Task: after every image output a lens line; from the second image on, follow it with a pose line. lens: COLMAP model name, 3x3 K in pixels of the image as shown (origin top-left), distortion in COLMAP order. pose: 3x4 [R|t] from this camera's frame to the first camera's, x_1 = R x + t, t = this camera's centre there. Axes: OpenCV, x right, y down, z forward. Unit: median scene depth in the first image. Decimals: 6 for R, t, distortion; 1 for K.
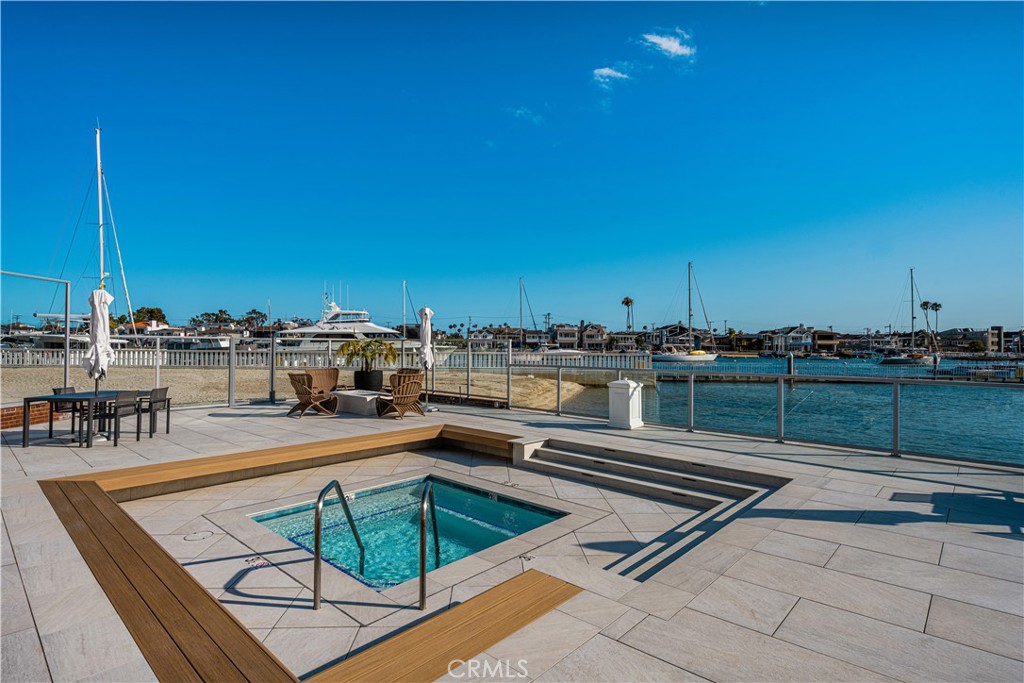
lens RADIAL K [[513.0, 0, 519.8], [0, 513.0, 346.2], [0, 0, 1]] dist [-0.001977, -0.002998]
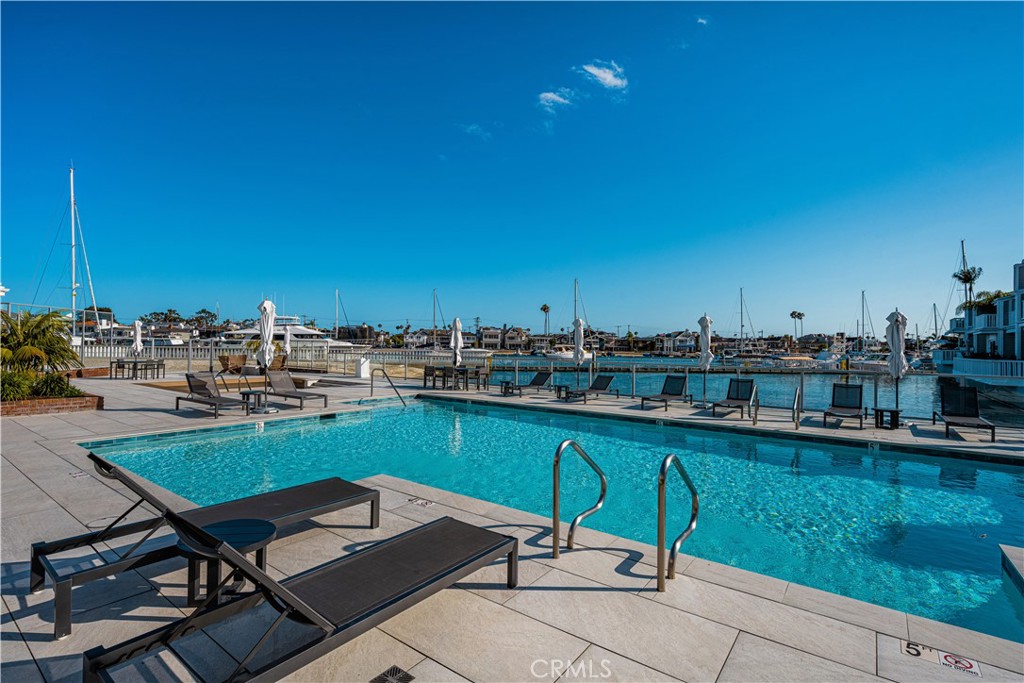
lens RADIAL K [[479.6, 0, 519.1], [0, 479.6, 335.9], [0, 0, 1]] dist [0.001891, 0.000181]
pose [[0.994577, 0.009476, 0.103567, 0.042162], [-0.007206, 0.999726, -0.022264, 0.000341], [-0.103749, 0.021397, 0.994373, -0.080449]]
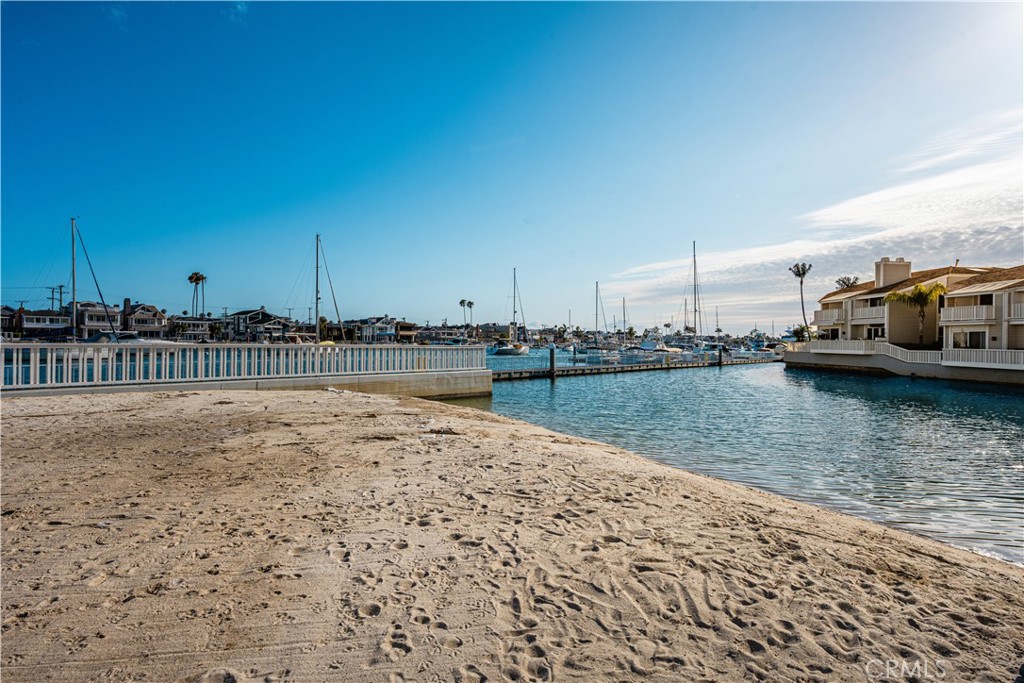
lens RADIAL K [[529.8, 0, 510.3], [0, 529.8, 338.9], [0, 0, 1]] dist [-0.020326, 0.000400]
pose [[0.673082, 0.002714, 0.739563, -0.057131], [-0.006085, 0.999980, 0.001868, 0.000999], [-0.739542, -0.005758, 0.673085, 0.121886]]
